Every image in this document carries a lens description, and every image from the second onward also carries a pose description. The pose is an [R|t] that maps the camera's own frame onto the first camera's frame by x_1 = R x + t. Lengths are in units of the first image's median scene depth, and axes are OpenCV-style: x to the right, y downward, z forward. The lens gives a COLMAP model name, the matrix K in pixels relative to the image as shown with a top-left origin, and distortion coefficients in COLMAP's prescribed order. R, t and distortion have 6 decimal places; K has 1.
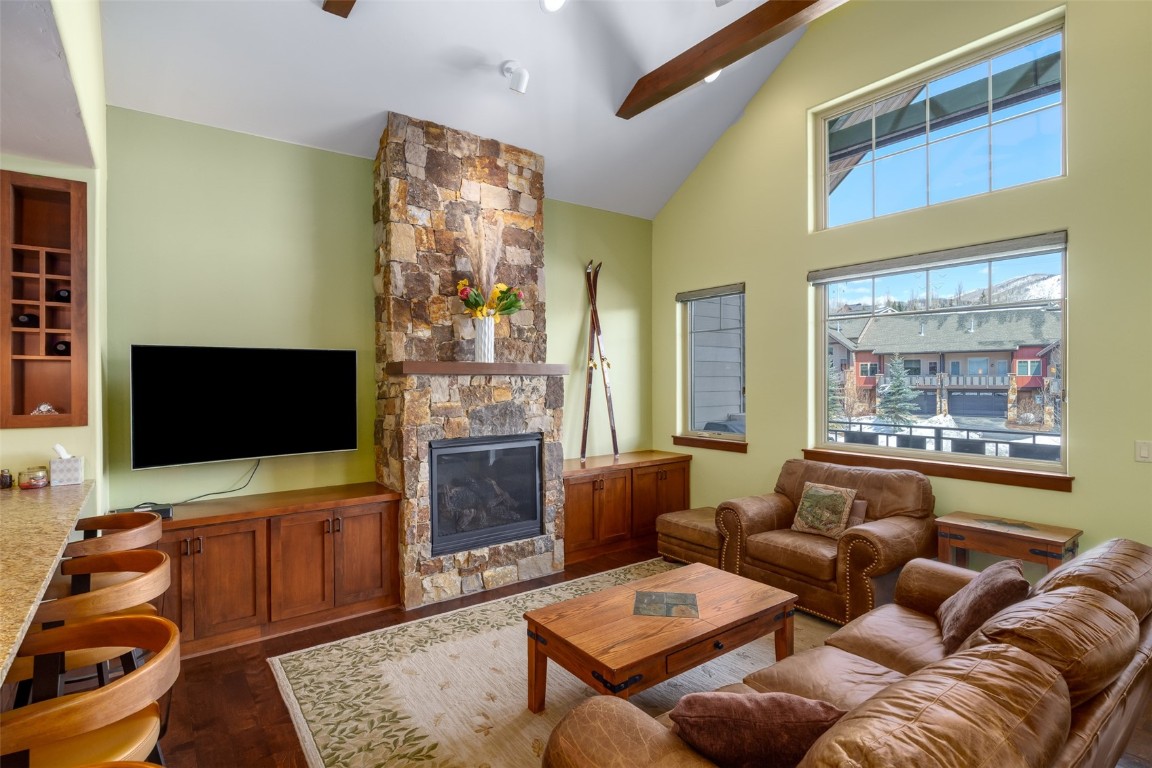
lens RADIAL K [[571.4, 0, 576.0], [0, 571.4, 384.0], [0, 0, 1]] dist [-0.013541, -0.000092]
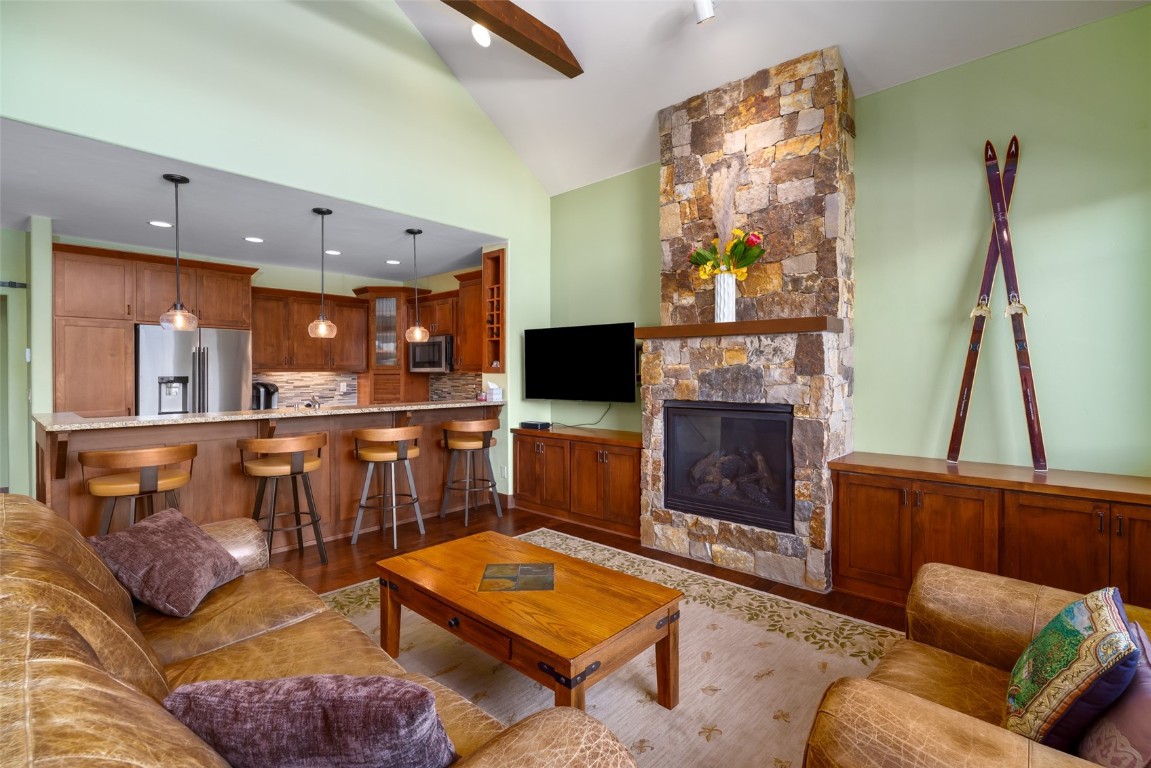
lens RADIAL K [[527.6, 0, 576.1], [0, 527.6, 371.4], [0, 0, 1]] dist [-0.000214, -0.000019]
pose [[0.191331, 0.004953, -0.981513, 0.644103], [-0.007584, 0.999965, 0.003568, 0.040151], [0.981496, 0.006762, 0.191362, 0.598505]]
